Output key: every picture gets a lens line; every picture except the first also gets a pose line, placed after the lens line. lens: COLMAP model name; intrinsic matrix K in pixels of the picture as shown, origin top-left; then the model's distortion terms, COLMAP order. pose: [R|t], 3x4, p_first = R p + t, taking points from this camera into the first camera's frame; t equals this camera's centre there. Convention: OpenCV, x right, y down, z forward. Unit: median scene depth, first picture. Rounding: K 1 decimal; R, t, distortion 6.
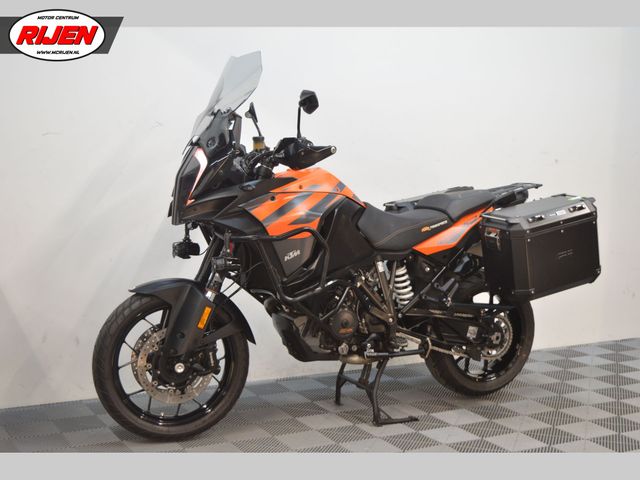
lens RADIAL K [[923.2, 0, 320.0], [0, 923.2, 240.0], [0, 0, 1]] dist [-0.006193, -0.011584]
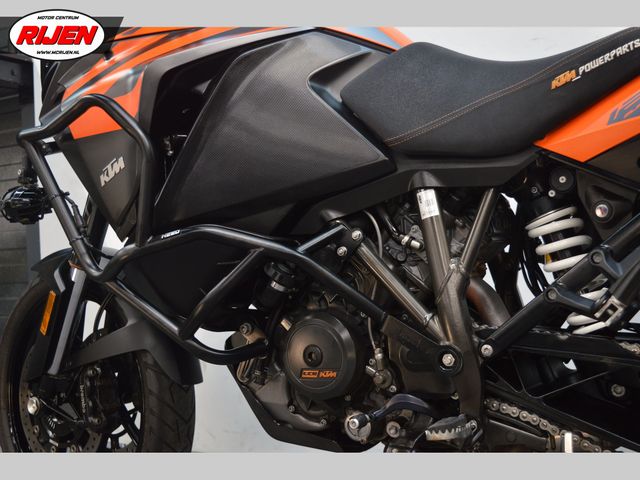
lens RADIAL K [[763.4, 0, 320.0], [0, 763.4, 240.0], [0, 0, 1]] dist [-0.110932, -0.003962]
pose [[0.533009, -0.050855, -0.844580, 0.287624], [-0.027389, 0.996632, -0.077296, 0.065992], [0.845666, 0.064332, 0.529821, 0.812128]]
